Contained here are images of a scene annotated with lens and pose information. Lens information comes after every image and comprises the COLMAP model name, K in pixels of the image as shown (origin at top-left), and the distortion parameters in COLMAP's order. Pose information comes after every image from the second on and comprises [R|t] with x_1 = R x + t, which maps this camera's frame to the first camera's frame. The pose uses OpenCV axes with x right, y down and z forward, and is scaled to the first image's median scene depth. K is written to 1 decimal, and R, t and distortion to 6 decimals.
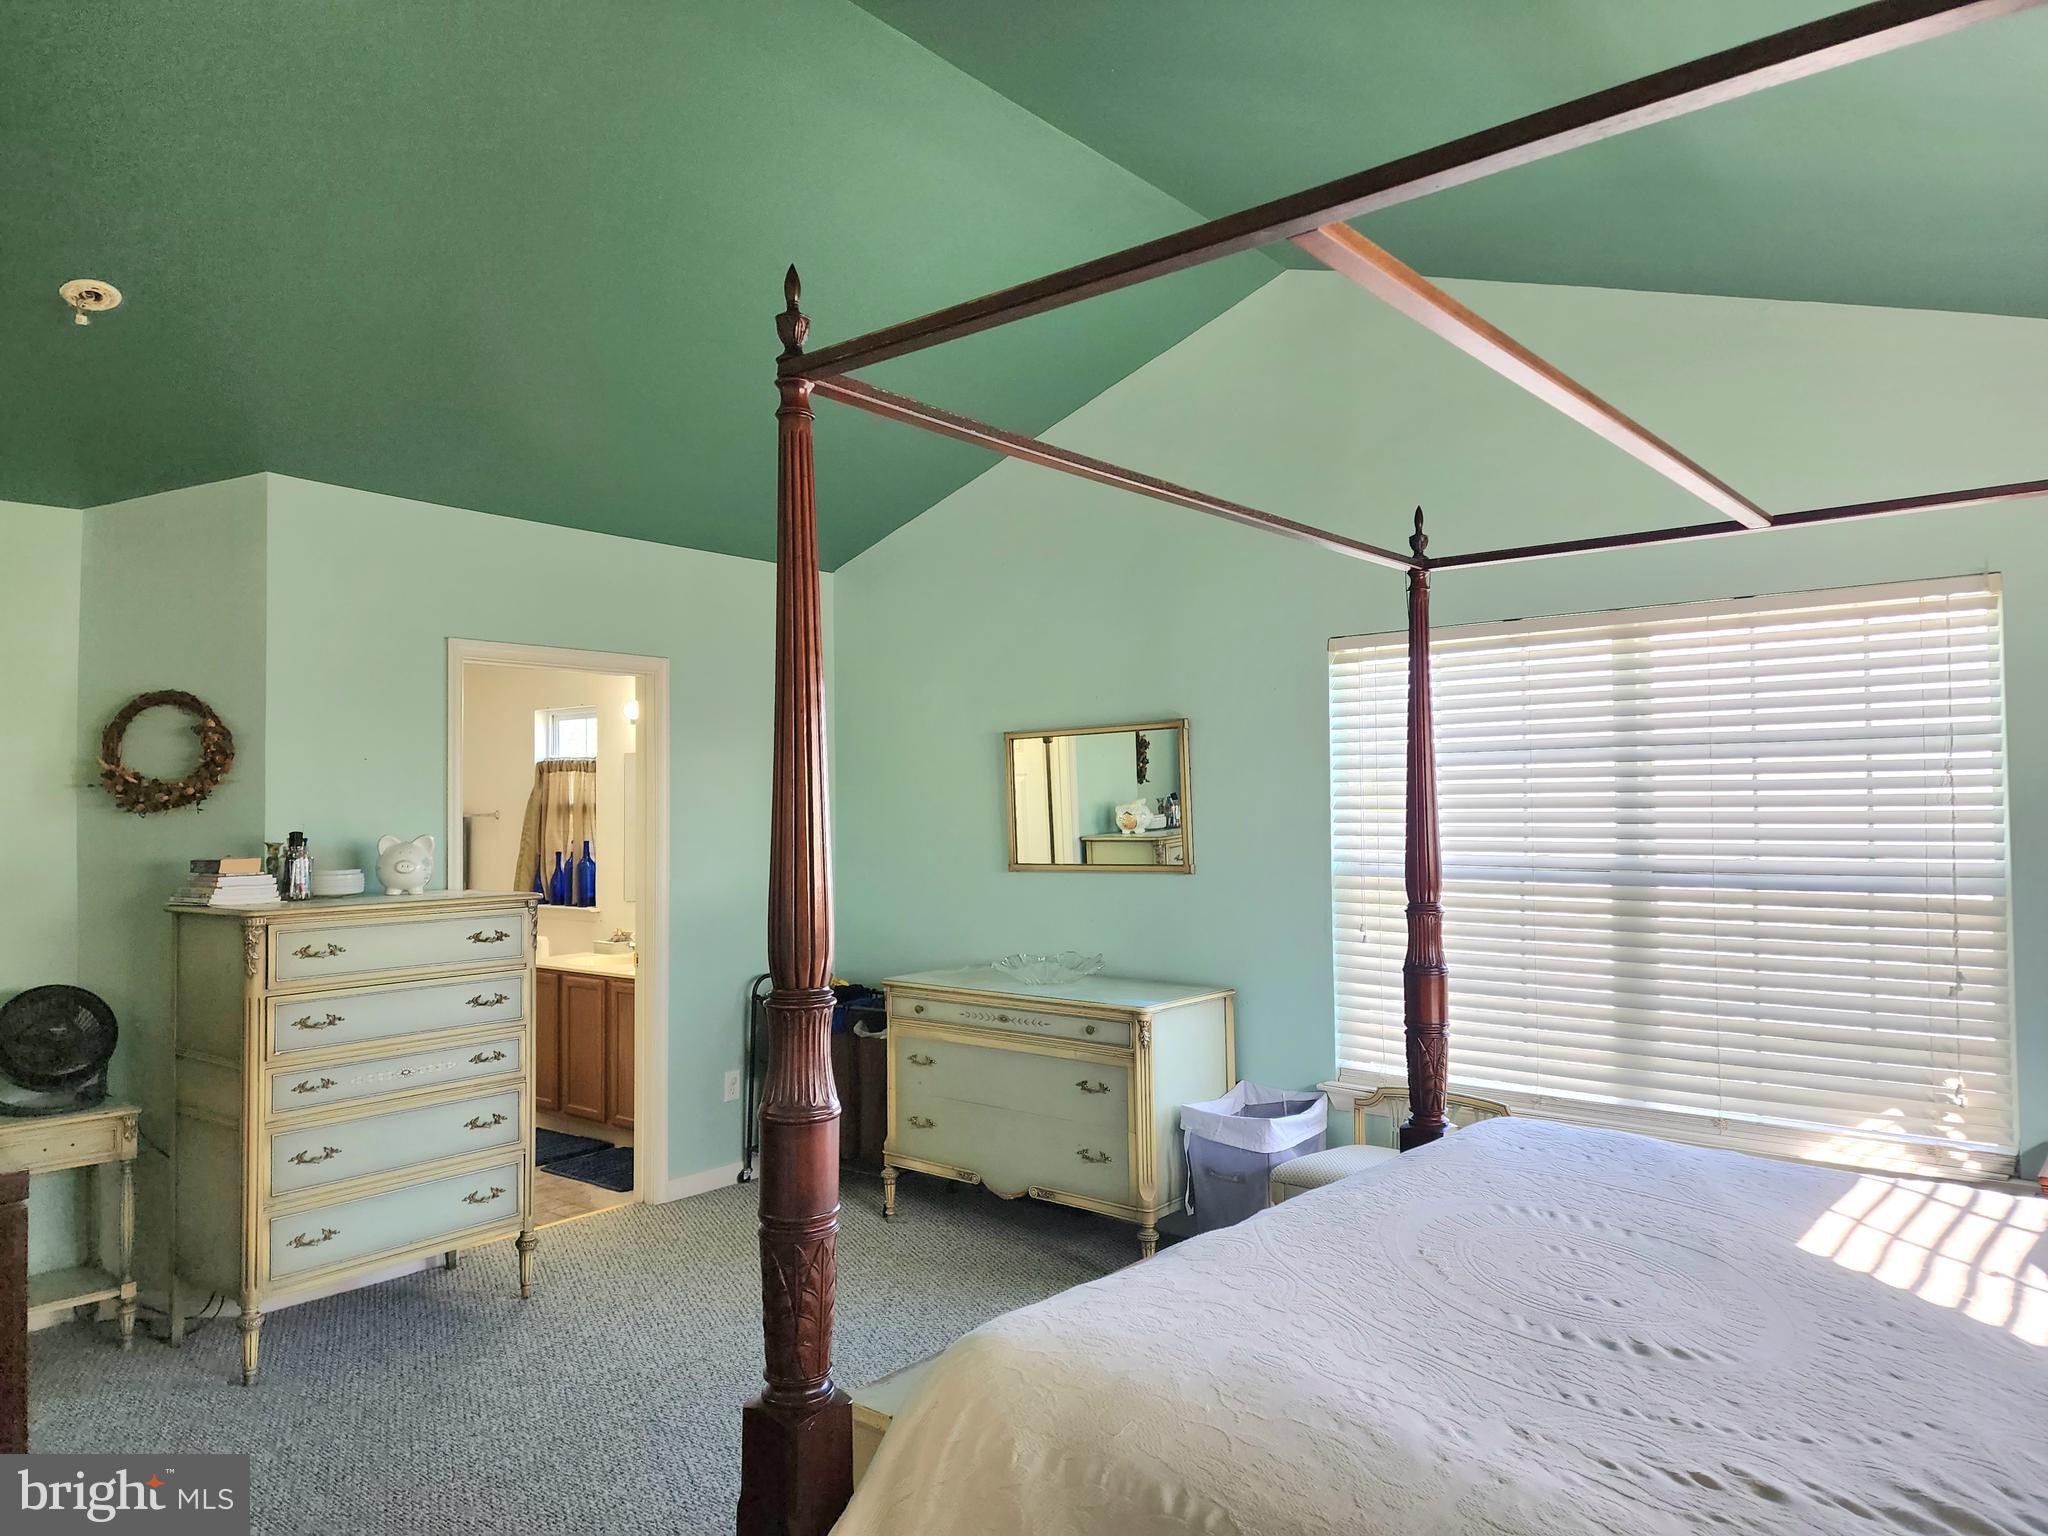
lens RADIAL K [[1369.0, 0, 1027.5], [0, 1369.0, 751.5], [0, 0, 1]] dist [0.091089, -0.089523]
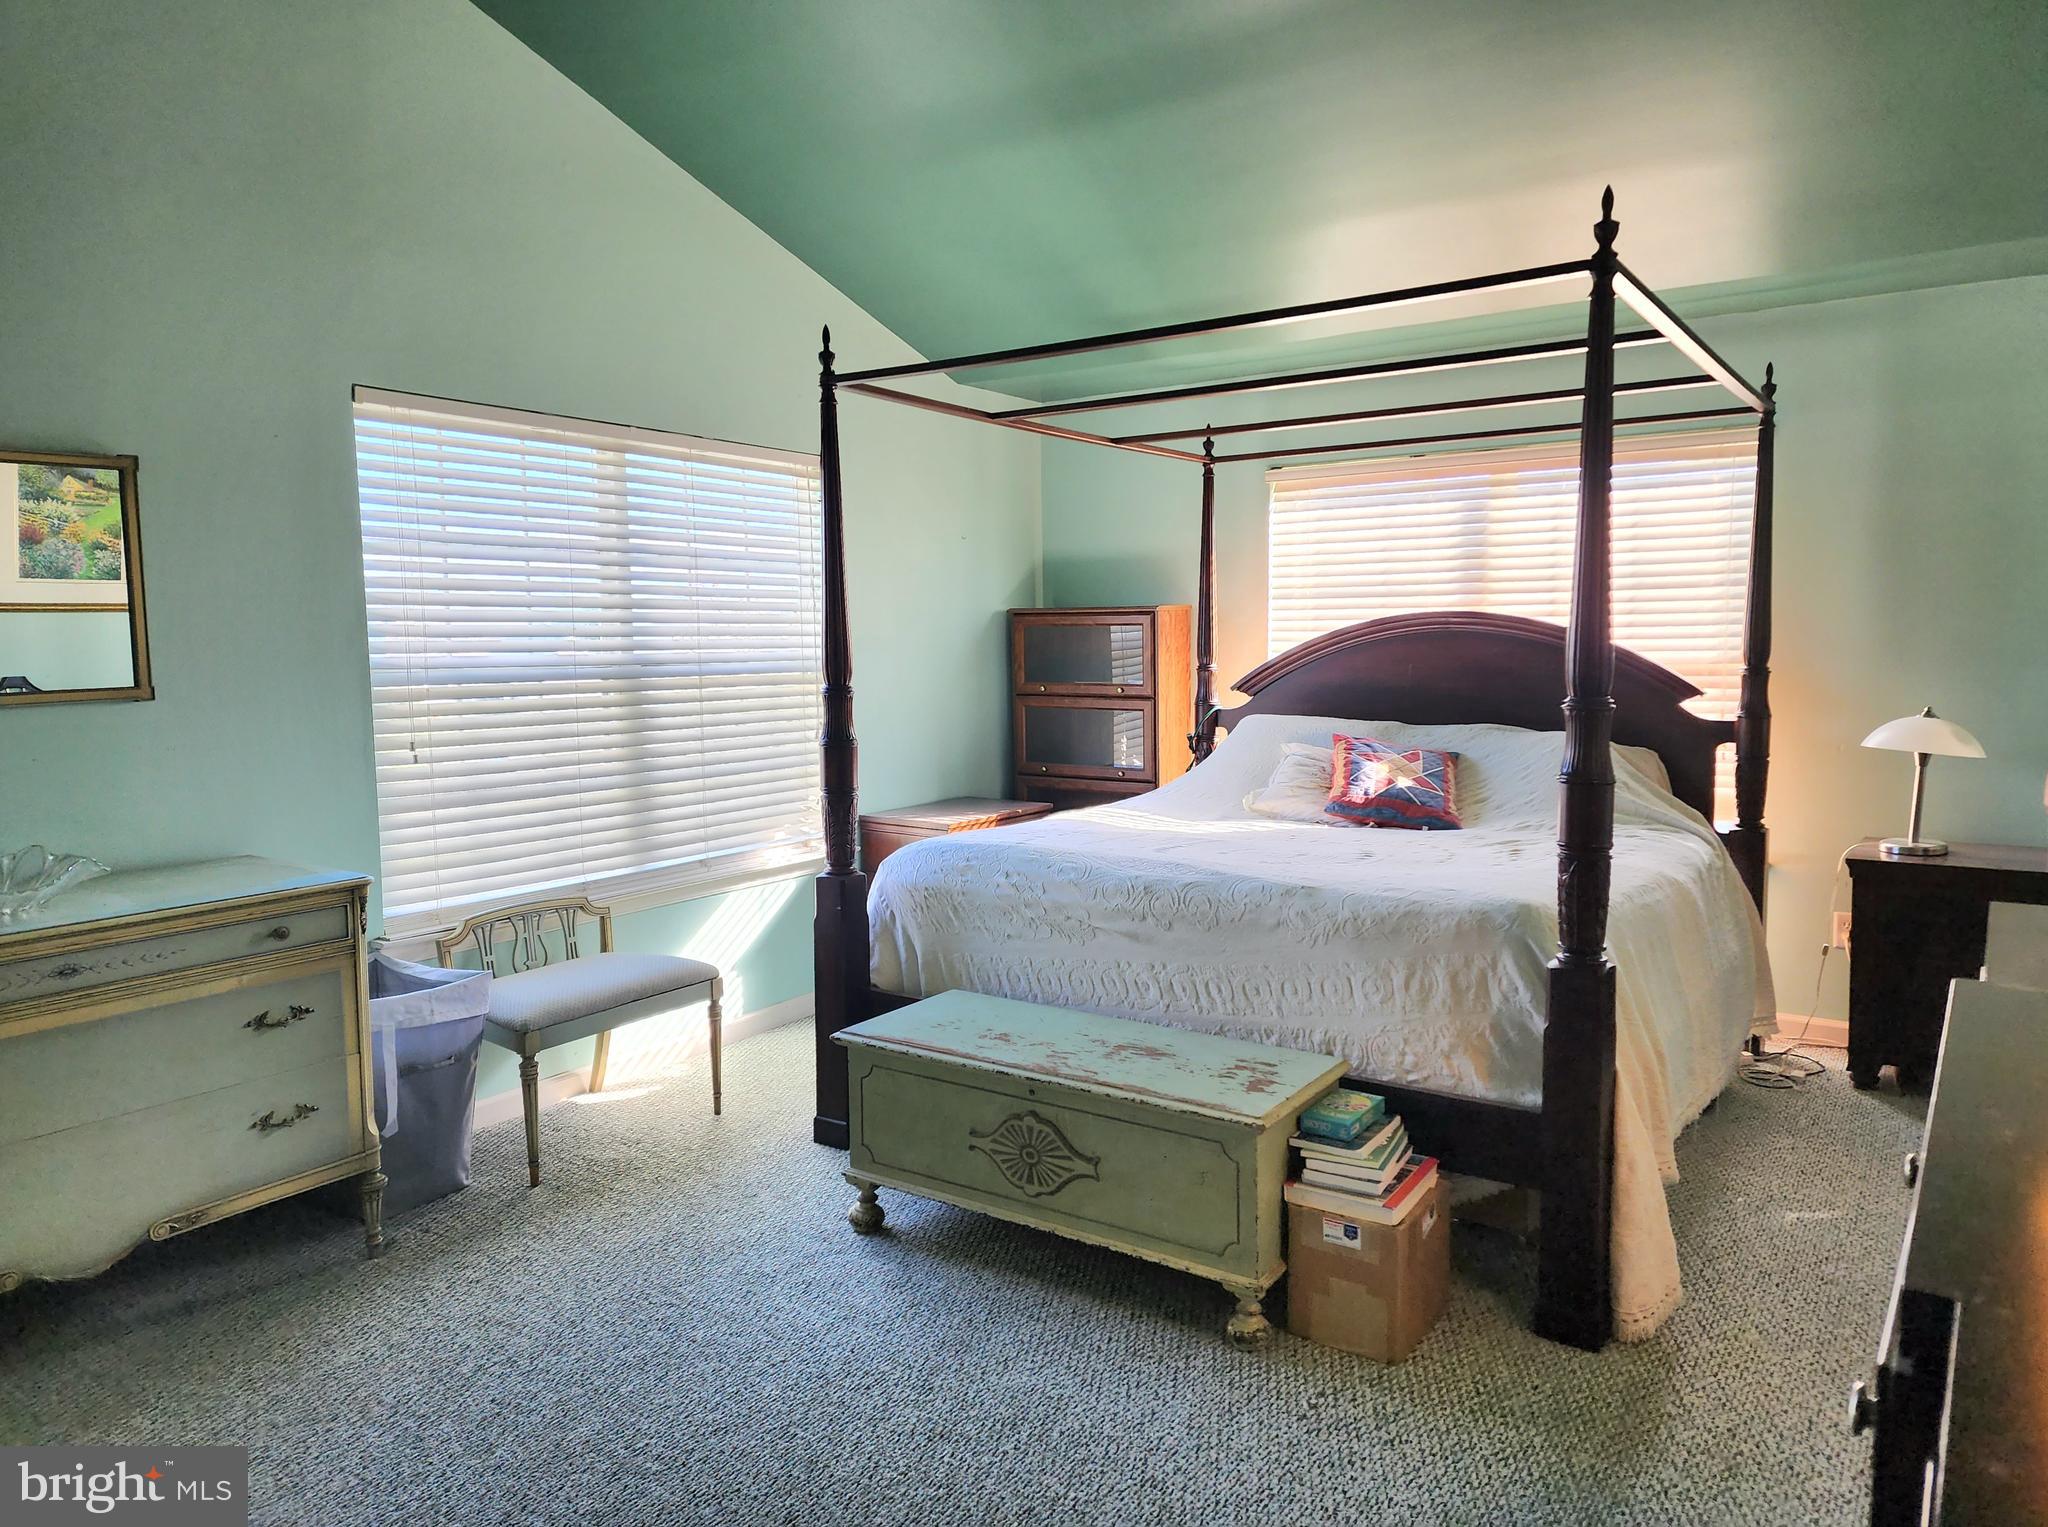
lens RADIAL K [[1369.0, 0, 1027.5], [0, 1369.0, 747.0], [0, 0, 1]] dist [0.091089, -0.089523]
pose [[-0.091933, -0.076893, 0.992792, -0.638670], [-0.035926, 0.996621, 0.073863, 0.052402], [-0.995117, -0.028877, -0.094385, 0.710526]]
